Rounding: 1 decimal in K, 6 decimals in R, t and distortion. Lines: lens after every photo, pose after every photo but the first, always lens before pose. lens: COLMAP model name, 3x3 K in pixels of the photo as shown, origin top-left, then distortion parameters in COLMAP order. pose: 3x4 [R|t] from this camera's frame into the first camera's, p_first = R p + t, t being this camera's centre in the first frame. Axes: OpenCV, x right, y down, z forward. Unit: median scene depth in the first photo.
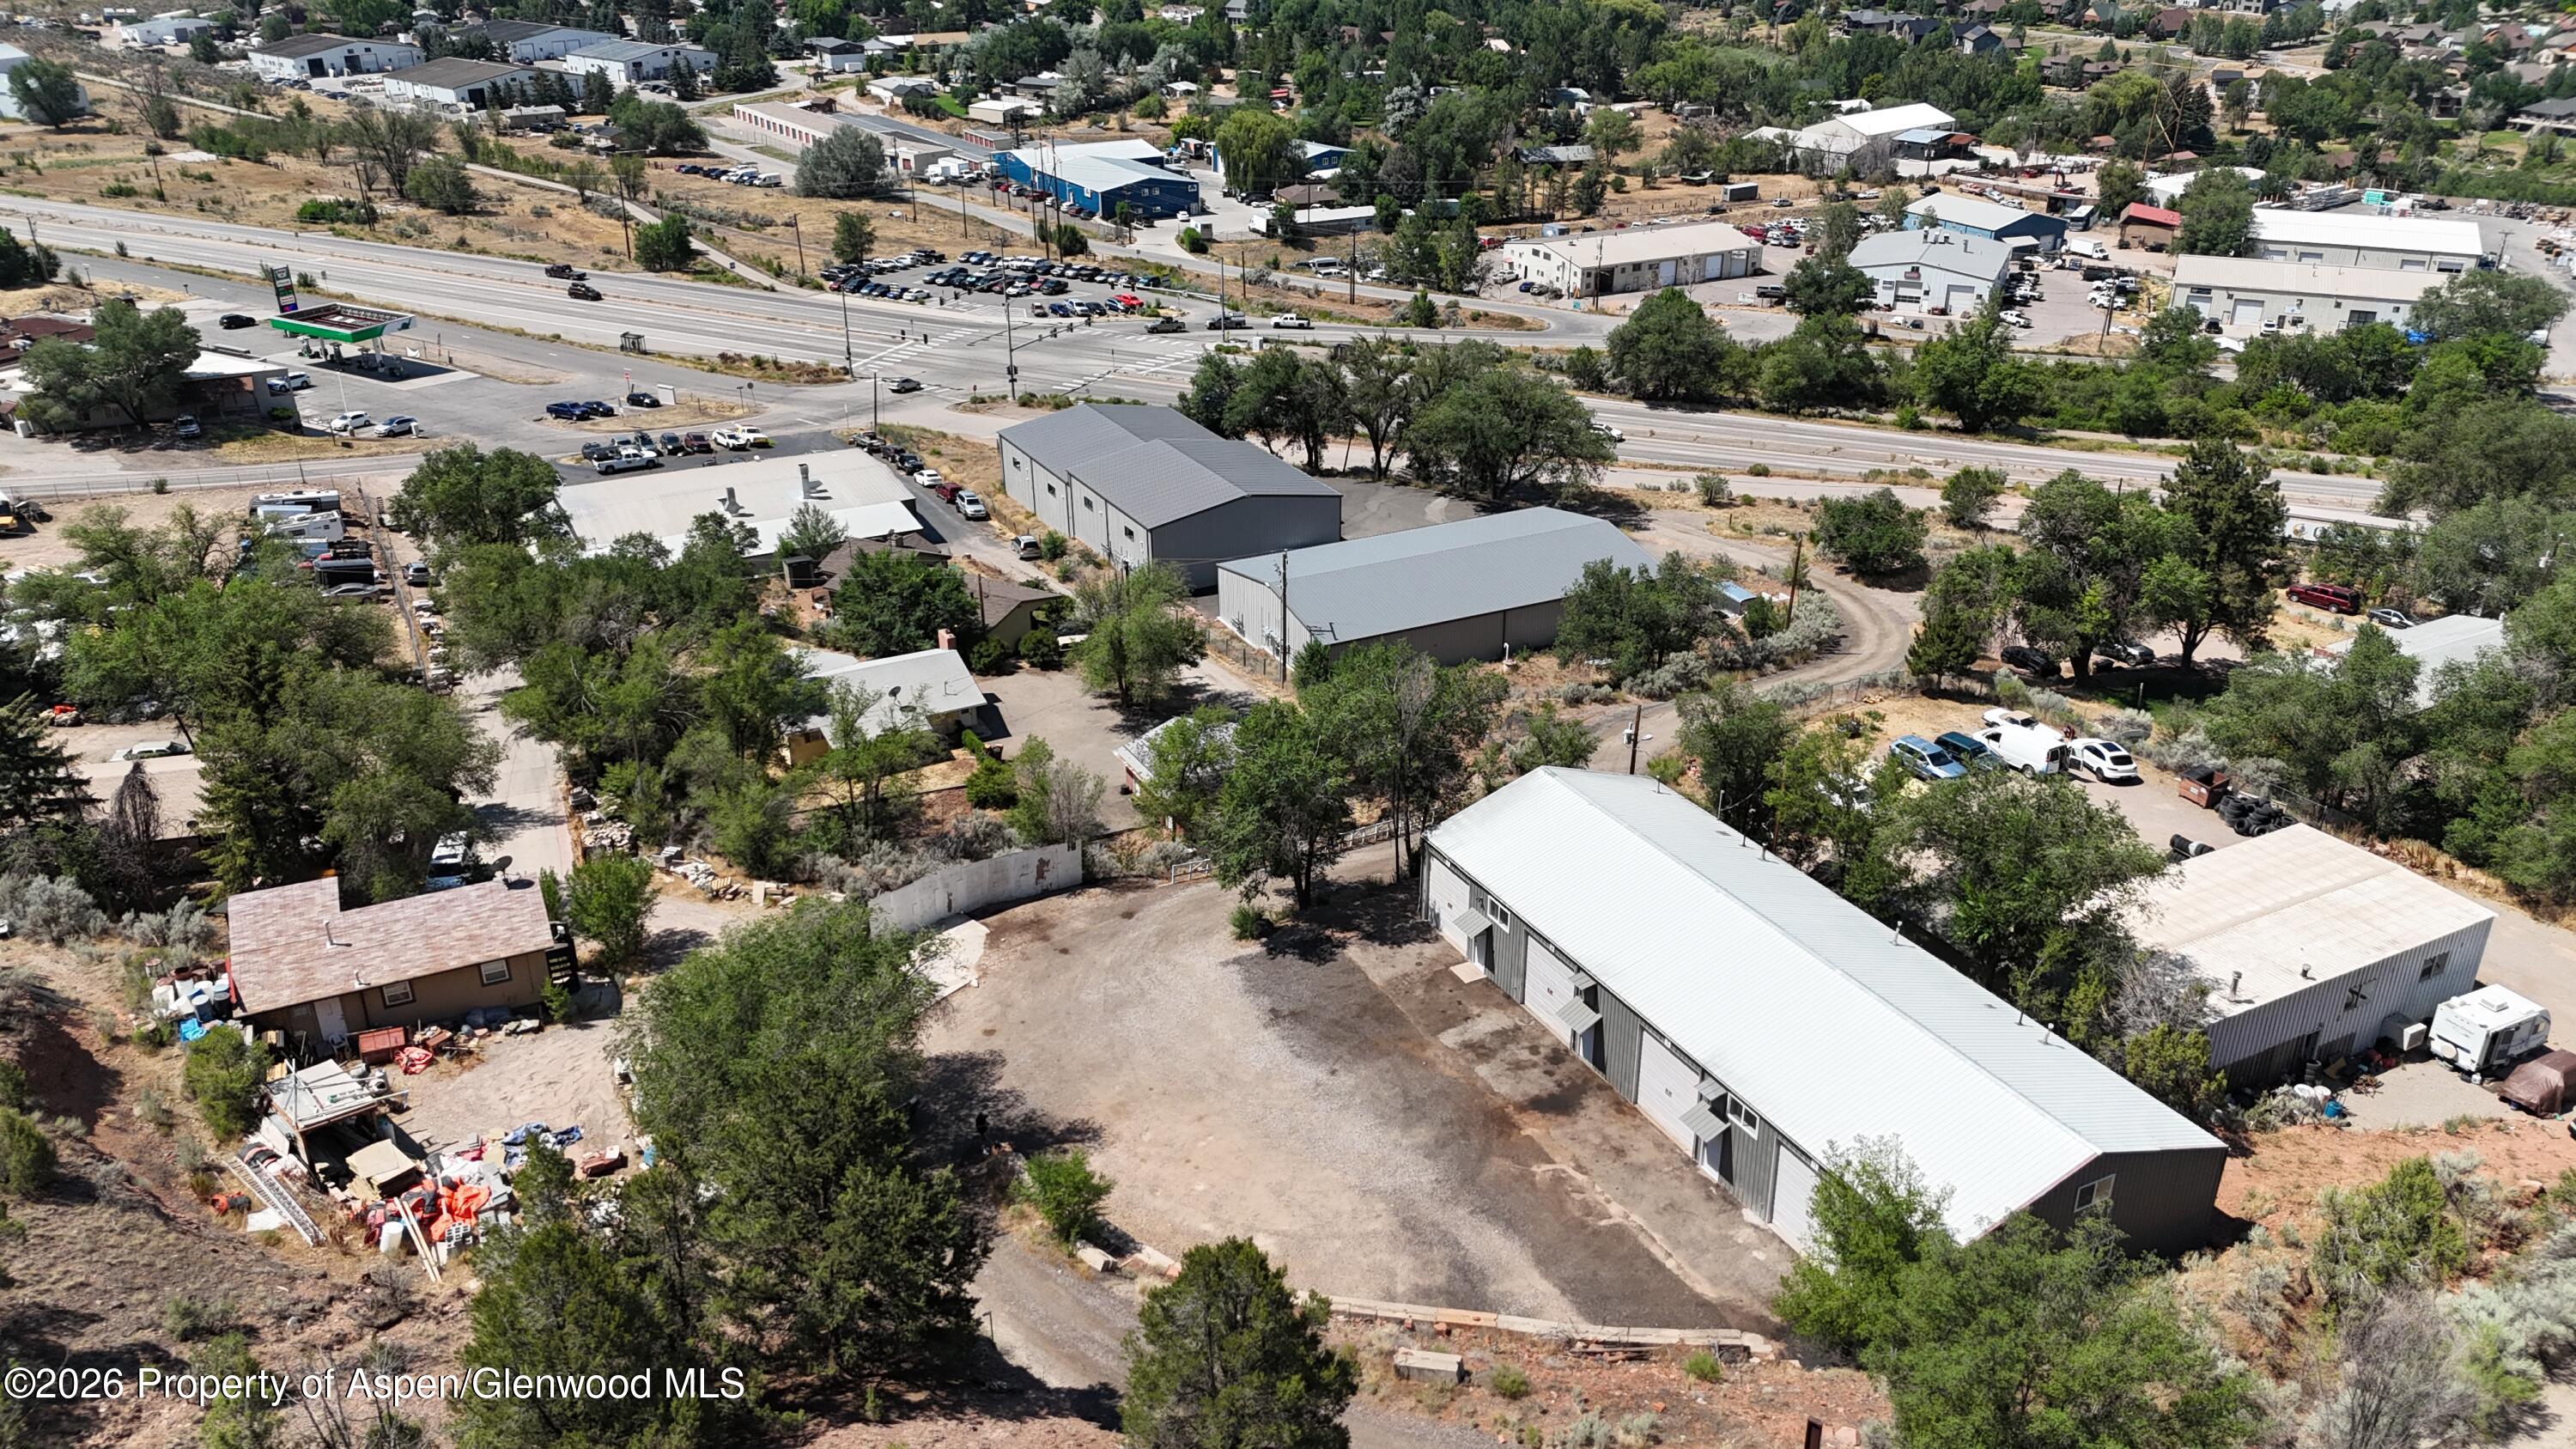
lens RADIAL K [[1906.1, 0, 1296.9], [0, 1906.1, 703.9], [0, 0, 1]] dist [0.074333, -0.081163]
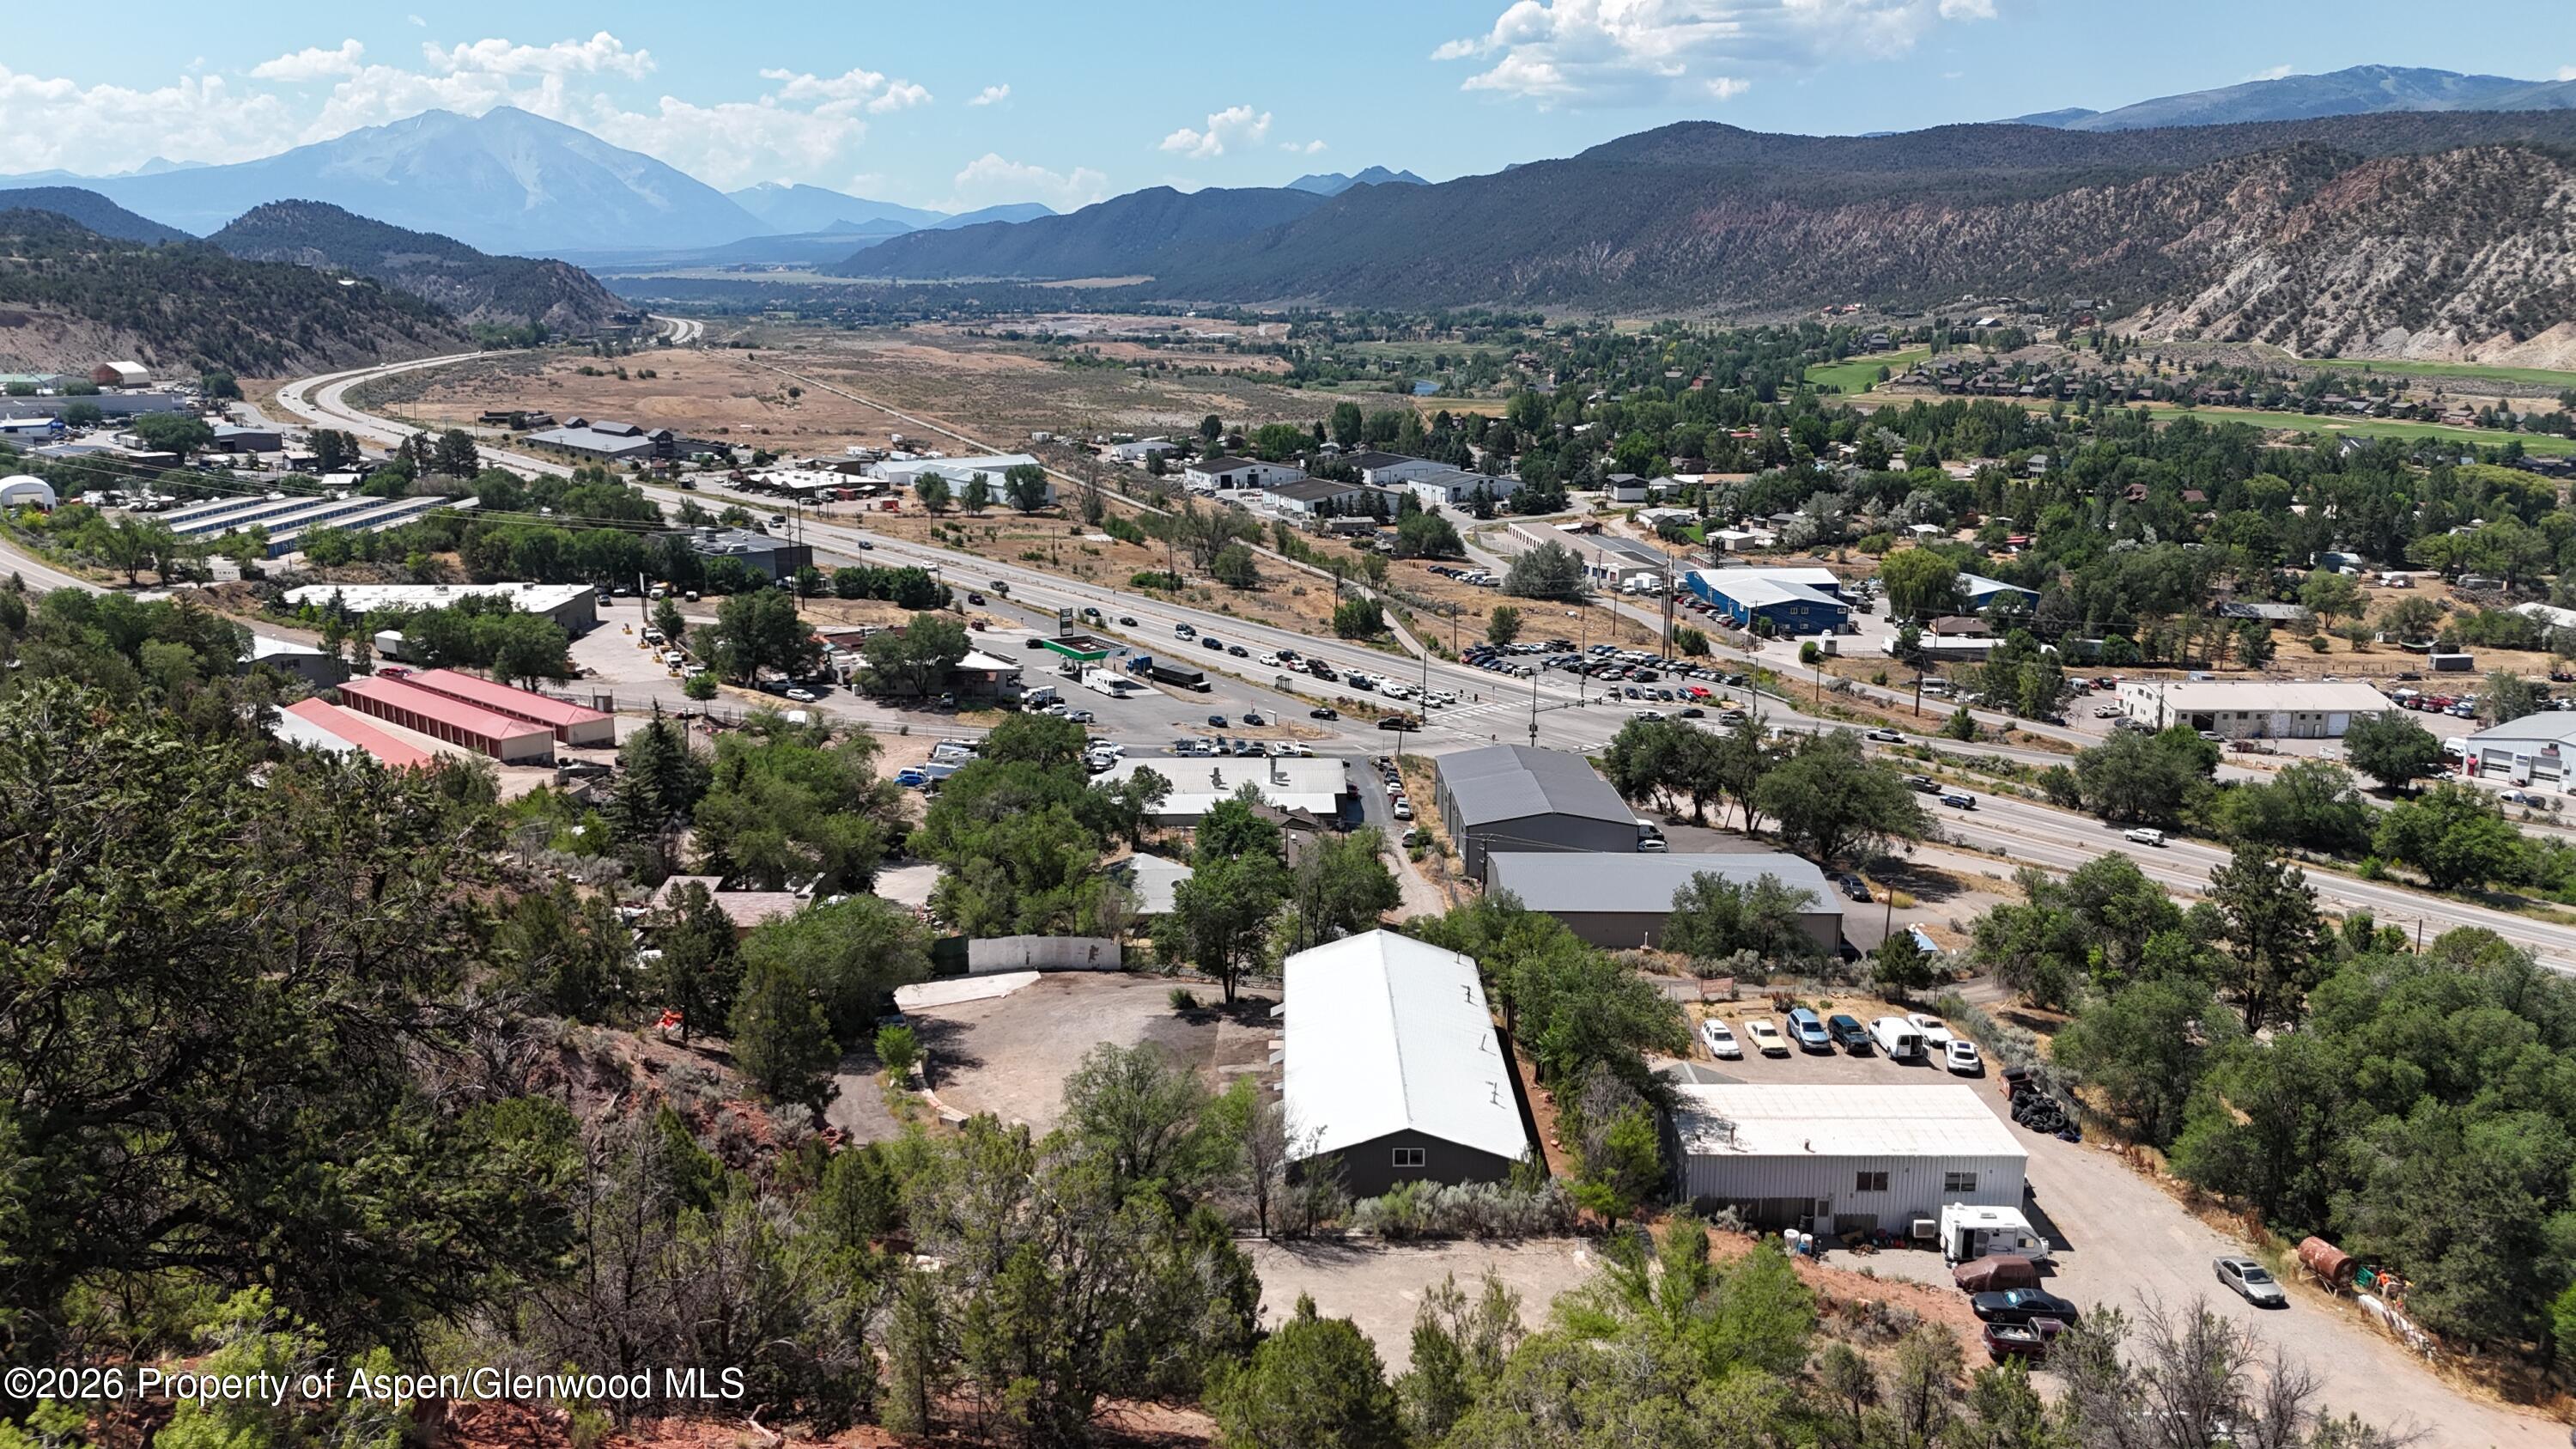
lens RADIAL K [[1906.1, 0, 1294.9], [0, 1906.1, 736.5], [0, 0, 1]] dist [0.074333, -0.081163]
pose [[0.888924, 0.105930, -0.445638, 0.262235], [-0.192489, 0.969207, -0.153577, 0.046782], [0.415647, 0.222299, 0.881941, -0.131601]]
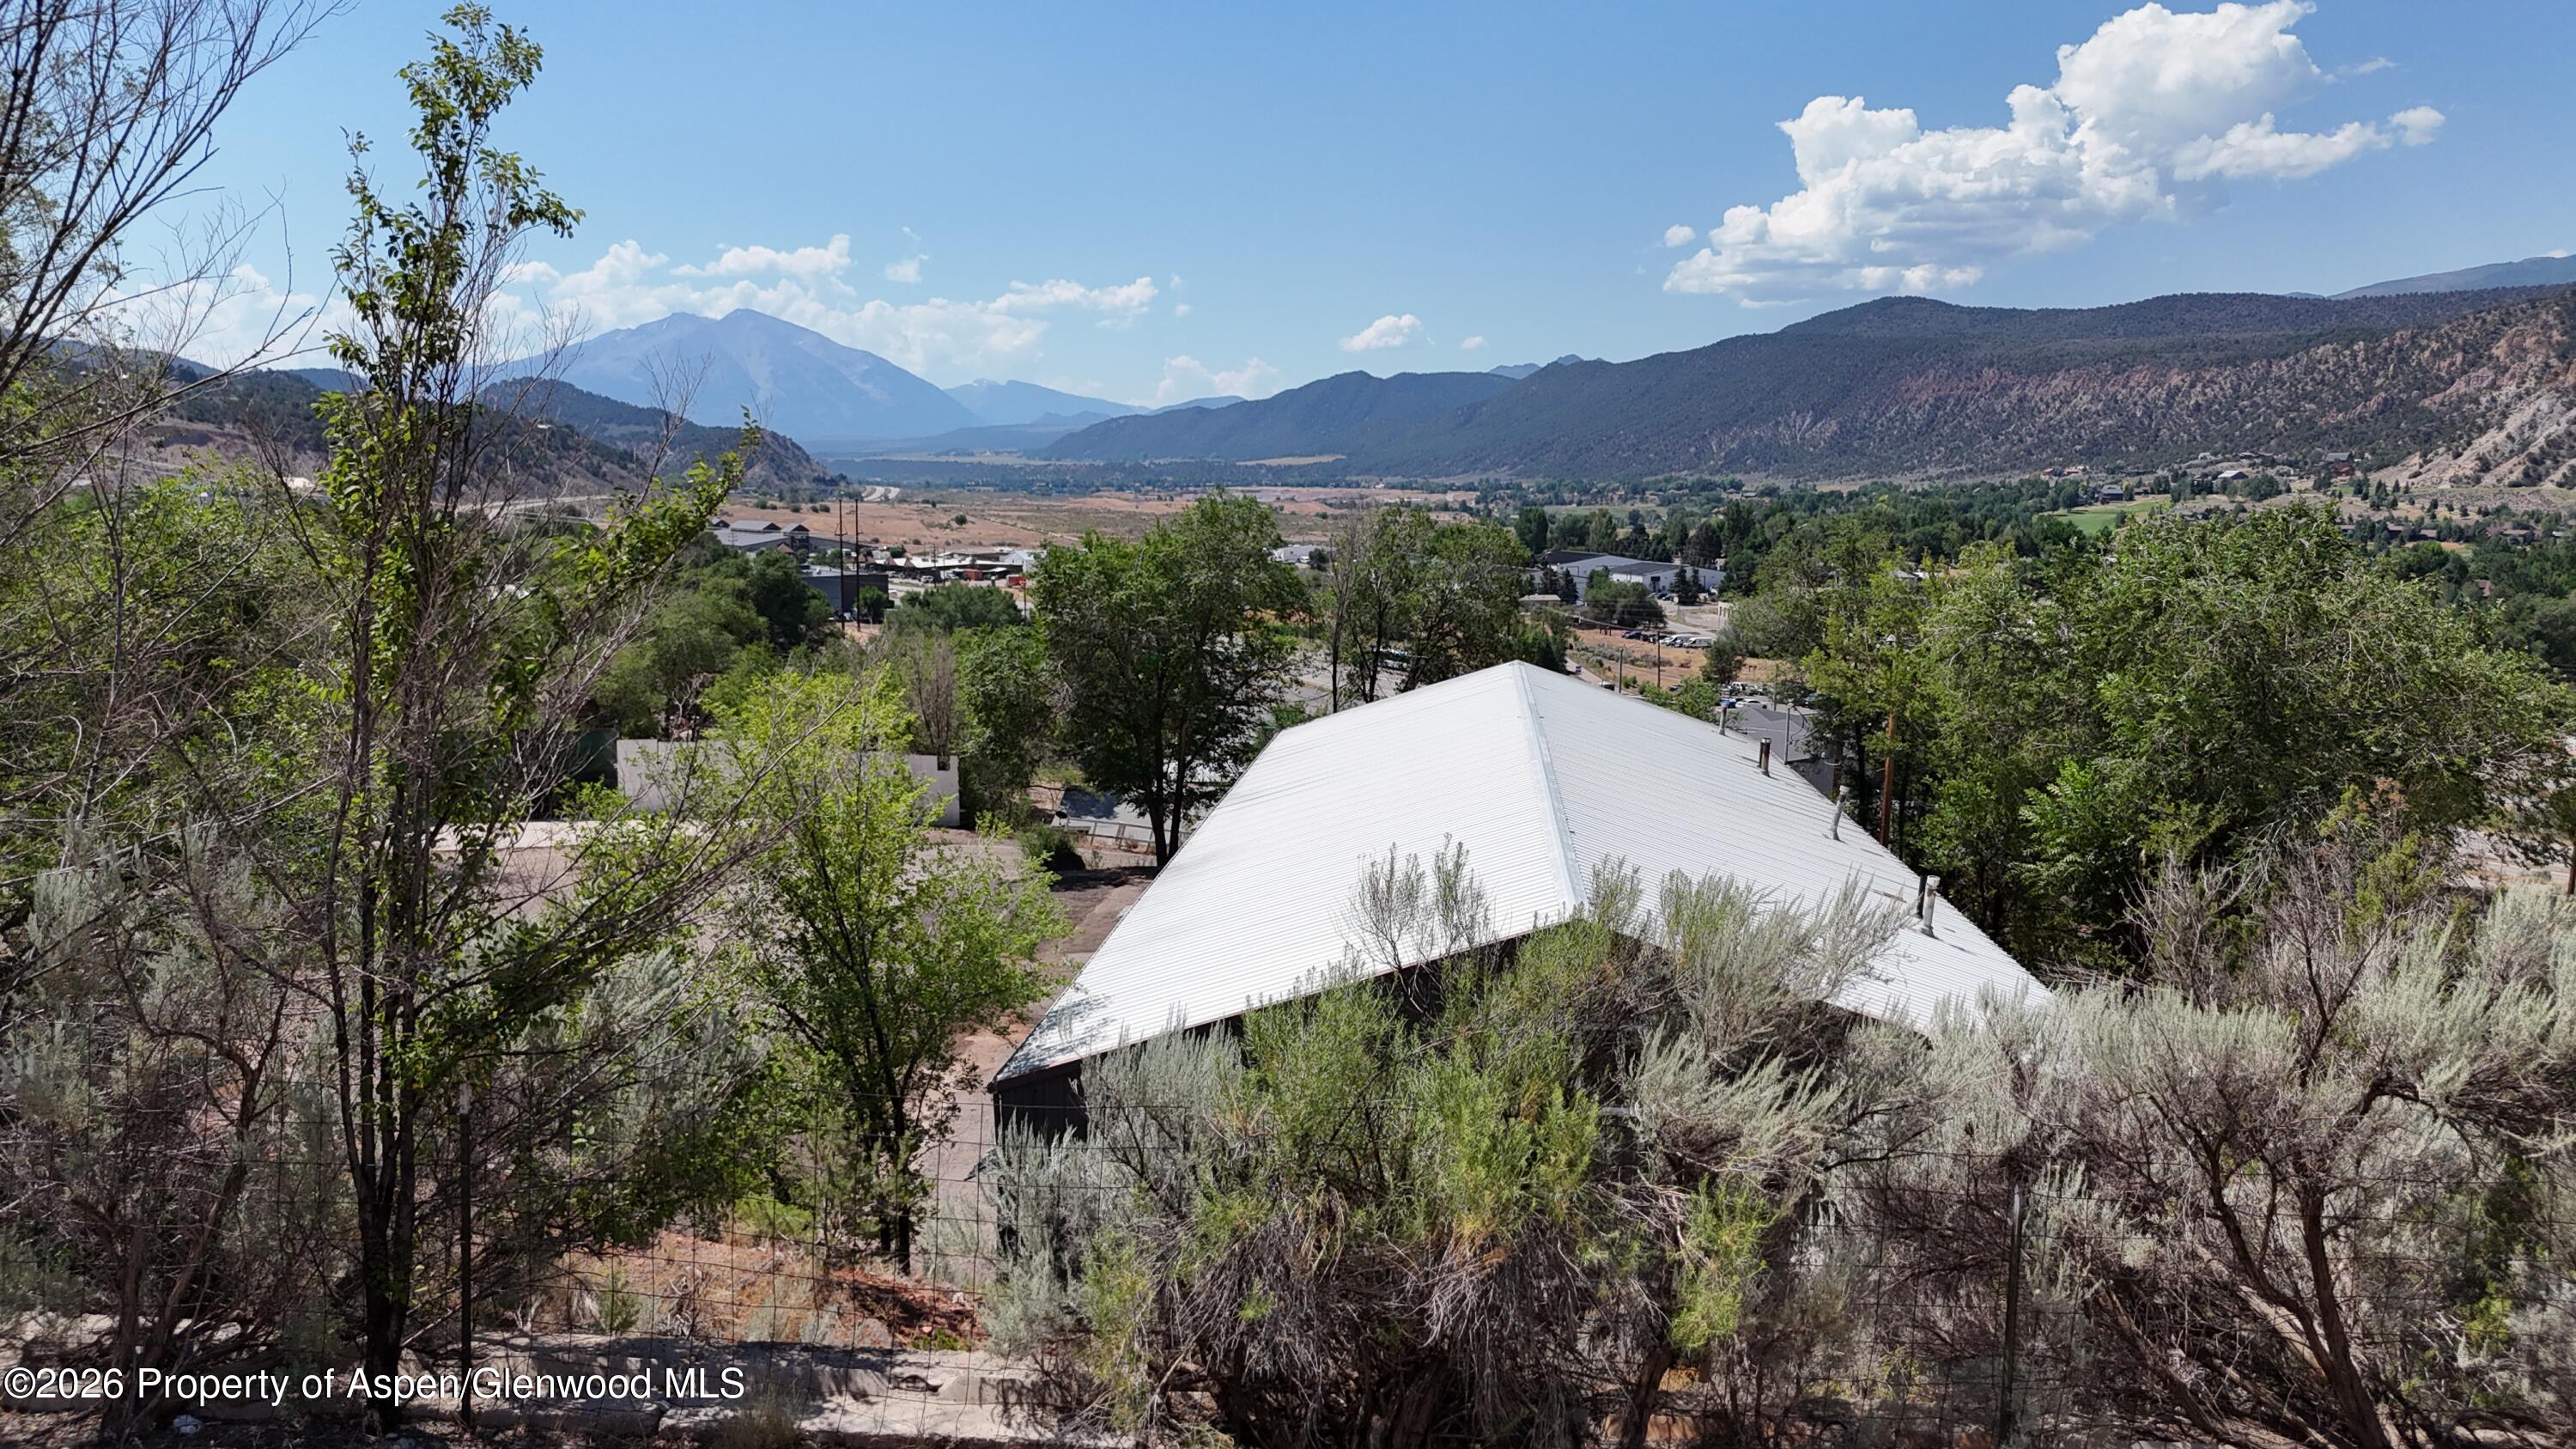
lens RADIAL K [[1906.1, 0, 1299.8], [0, 1906.1, 726.7], [0, 0, 1]] dist [0.074333, -0.081163]
pose [[0.840152, 0.072459, -0.537489, 0.143772], [-0.229726, 0.945285, -0.231651, 0.075069], [0.491296, 0.318097, 0.810829, 0.183472]]
